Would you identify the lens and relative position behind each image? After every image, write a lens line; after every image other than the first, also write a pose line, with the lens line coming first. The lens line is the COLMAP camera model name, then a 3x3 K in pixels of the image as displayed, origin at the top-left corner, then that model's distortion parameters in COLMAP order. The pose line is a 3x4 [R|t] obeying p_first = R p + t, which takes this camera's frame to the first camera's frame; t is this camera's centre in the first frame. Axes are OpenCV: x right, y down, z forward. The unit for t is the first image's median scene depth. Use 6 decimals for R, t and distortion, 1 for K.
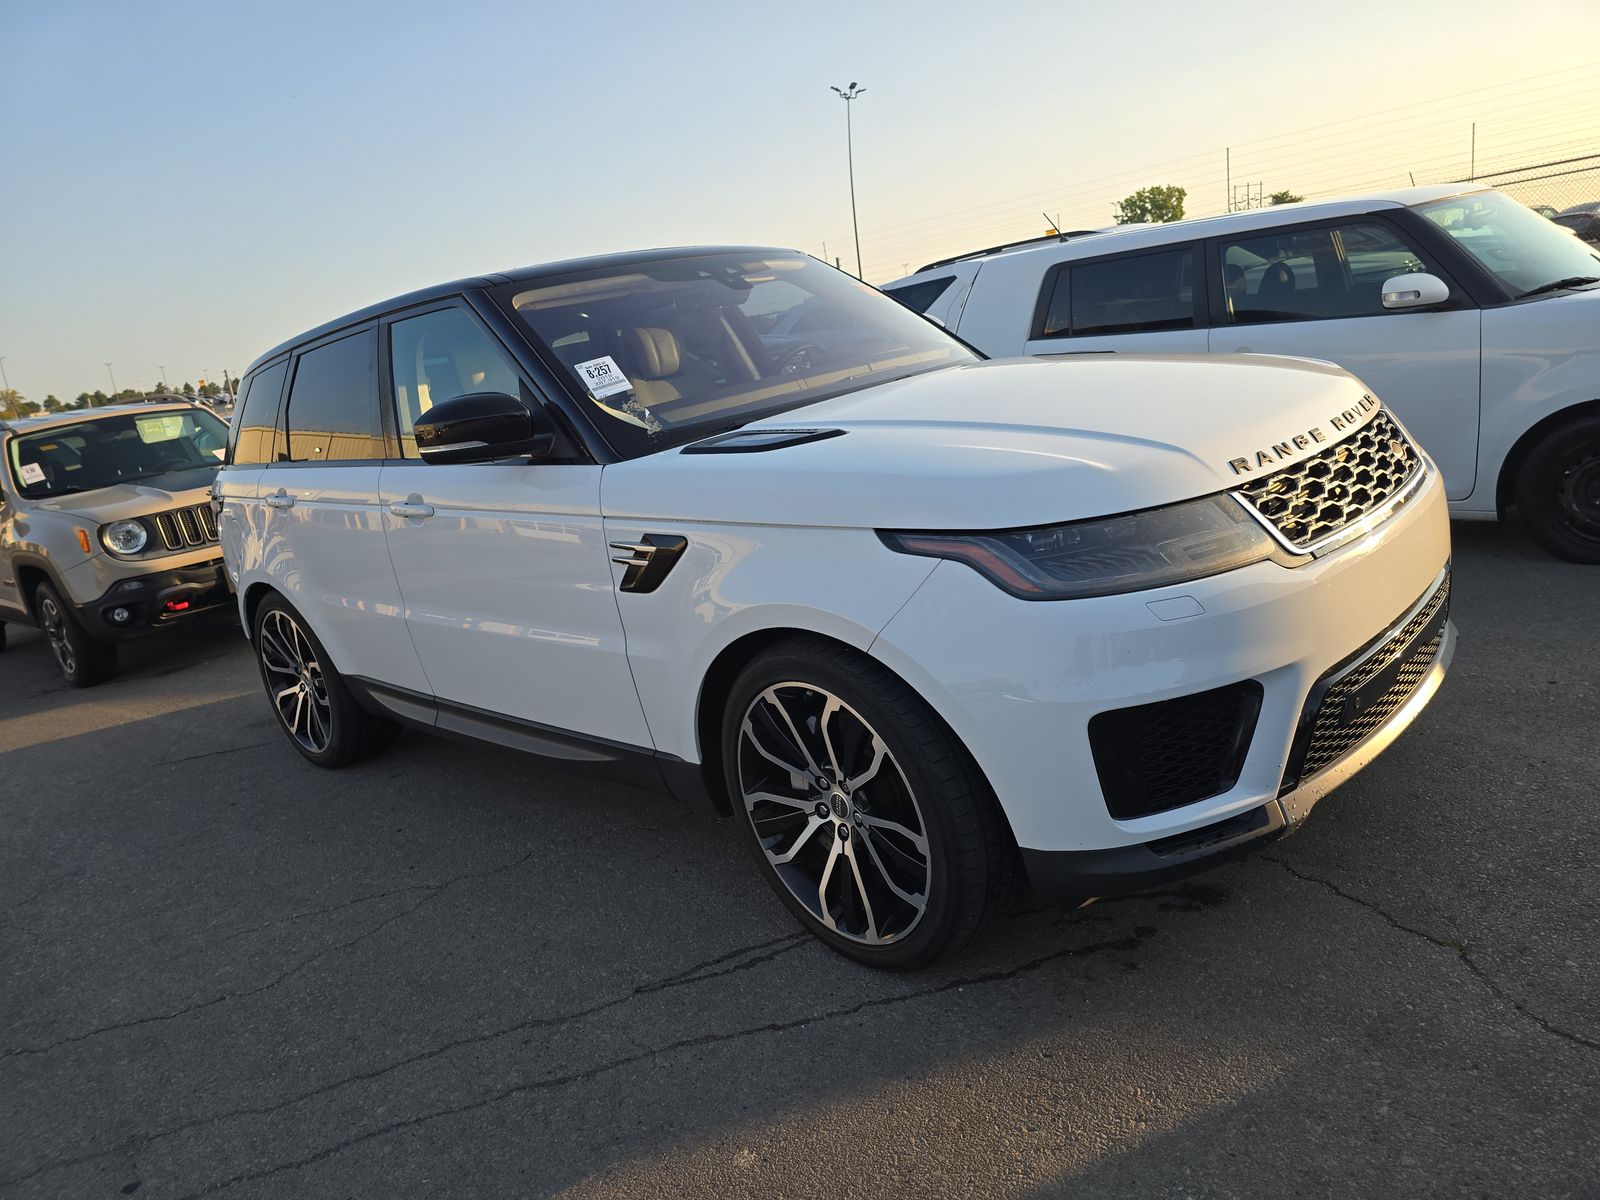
lens RADIAL K [[1130.8, 0, 821.4], [0, 1130.8, 596.7], [0, 0, 1]] dist [0.070898, -0.081088]
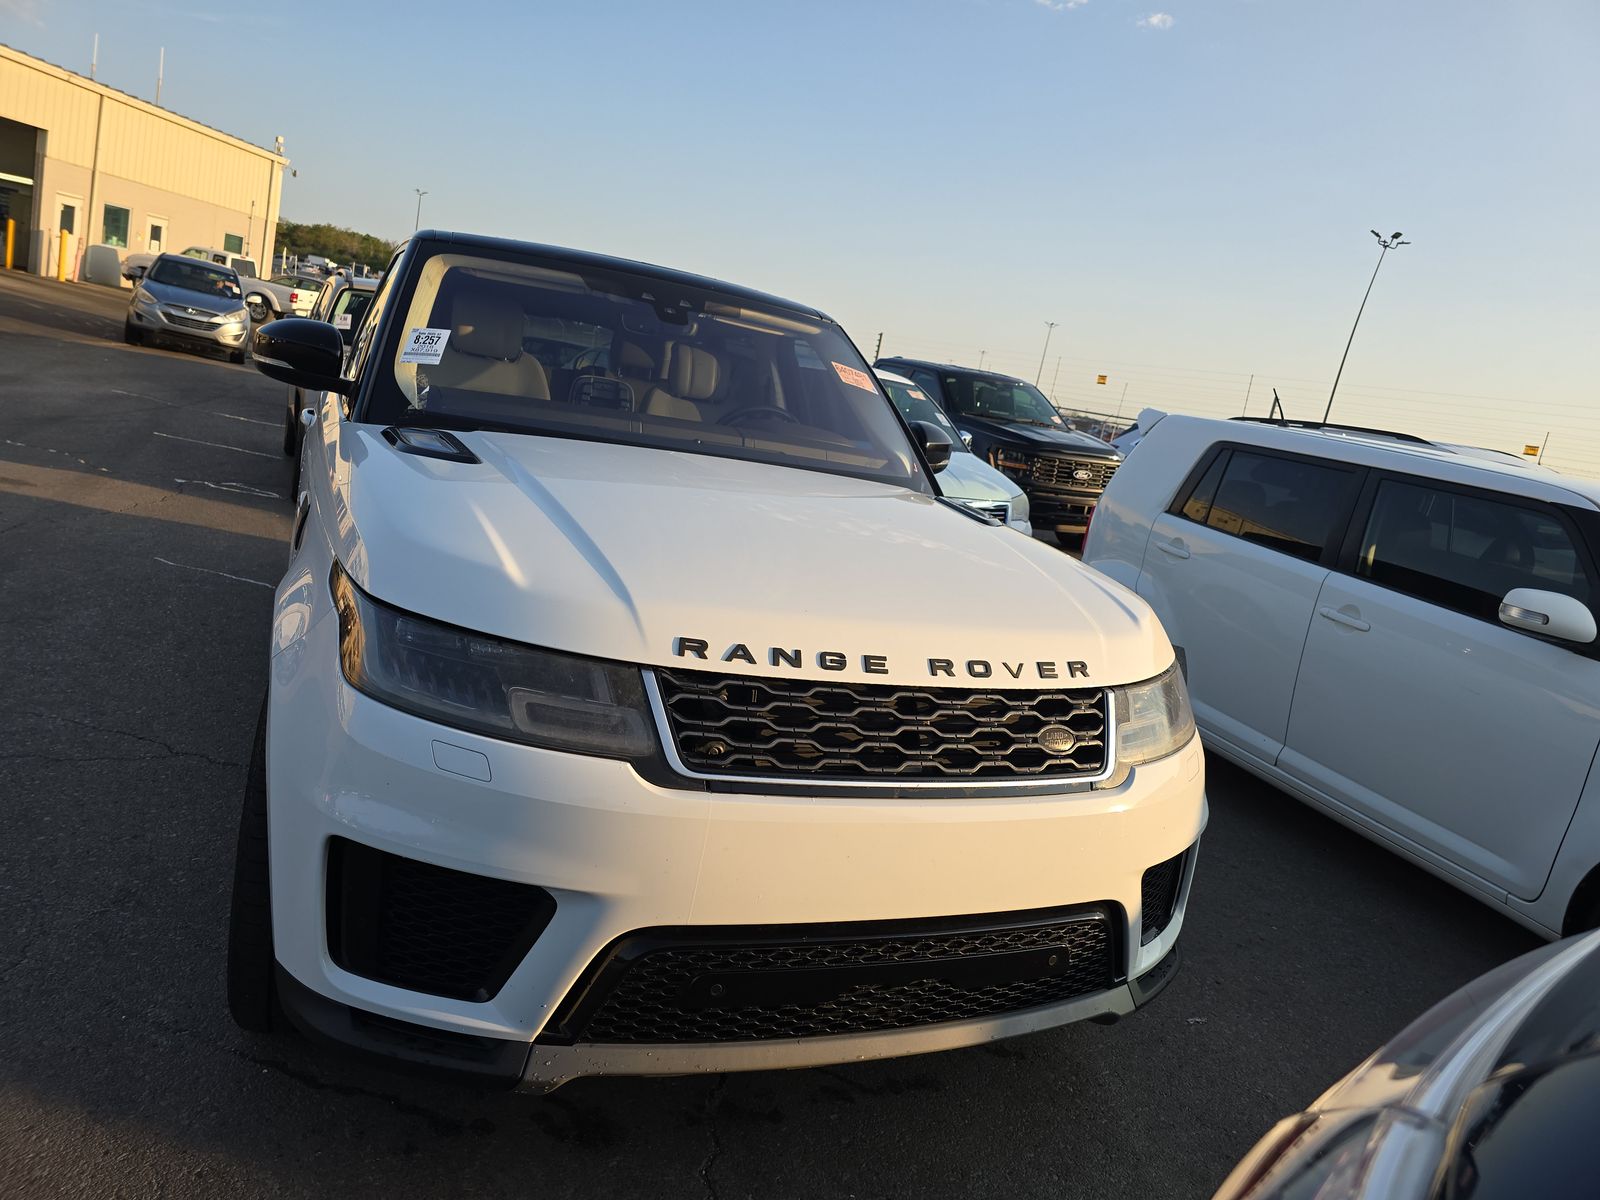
lens RADIAL K [[1130.8, 0, 821.4], [0, 1130.8, 596.7], [0, 0, 1]] dist [0.070898, -0.081088]
pose [[0.857842, 0.381153, -0.344717, 0.709272], [-0.398994, 0.916720, 0.020705, -0.201592], [0.323901, 0.119779, 0.938478, 0.270902]]
